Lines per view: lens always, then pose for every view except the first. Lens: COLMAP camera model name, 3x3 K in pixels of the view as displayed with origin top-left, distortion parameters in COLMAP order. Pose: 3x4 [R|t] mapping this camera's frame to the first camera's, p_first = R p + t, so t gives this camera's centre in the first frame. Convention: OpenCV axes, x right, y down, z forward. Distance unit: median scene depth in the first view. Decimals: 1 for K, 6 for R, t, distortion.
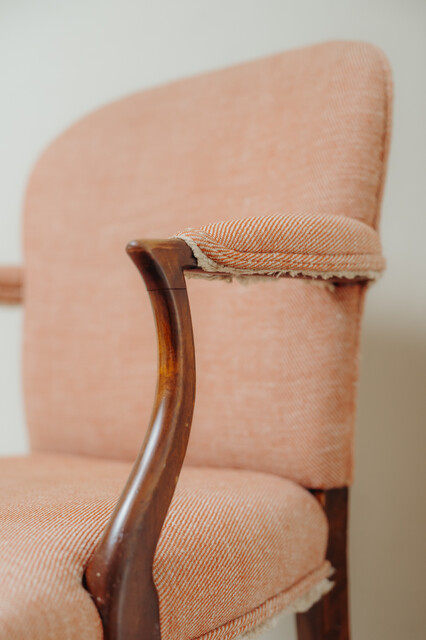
lens RADIAL K [[994.3, 0, 220.6], [0, 994.3, 347.3], [0, 0, 1]] dist [0.013671, 0.000000]
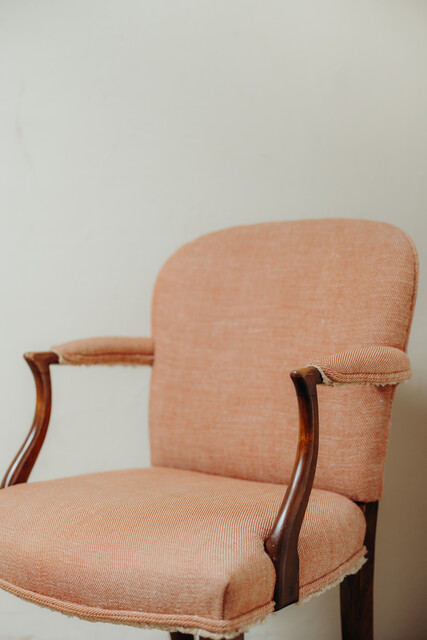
lens RADIAL K [[1033.7, 0, 214.1], [0, 1033.7, 320.7], [0, 0, 1]] dist [0.015774, 0.000000]
pose [[0.995703, 0.057340, 0.072710, -0.298639], [-0.056691, 0.998332, -0.010970, -0.131471], [-0.073218, 0.006801, 0.997293, -0.732211]]
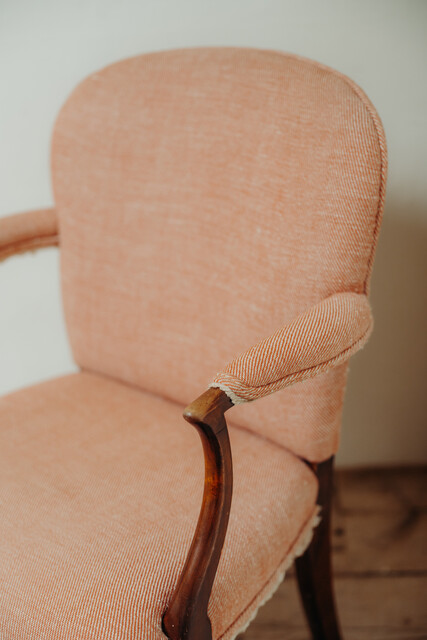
lens RADIAL K [[960.0, 0, 212.5], [0, 960.0, 321.1], [0, 0, 1]] dist [0.053075, 0.000000]
pose [[0.999388, -0.021818, 0.027331, -0.067907], [0.008757, 0.912741, 0.408445, -0.569093], [-0.033857, -0.407956, 0.912373, -0.098509]]
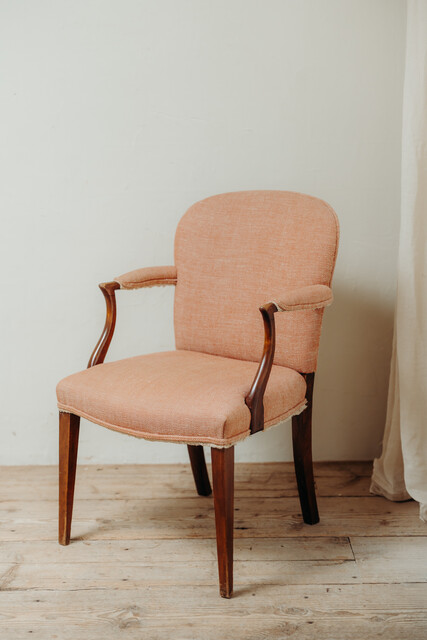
lens RADIAL K [[1226.4, 0, 212.6], [0, 1226.4, 320.1], [0, 0, 1]] dist [0.054951, 0.000000]
pose [[0.995617, 0.036228, 0.086227, -0.476735], [-0.049184, 0.986965, 0.153237, -0.539651], [-0.079552, -0.156806, 0.984420, -2.439177]]
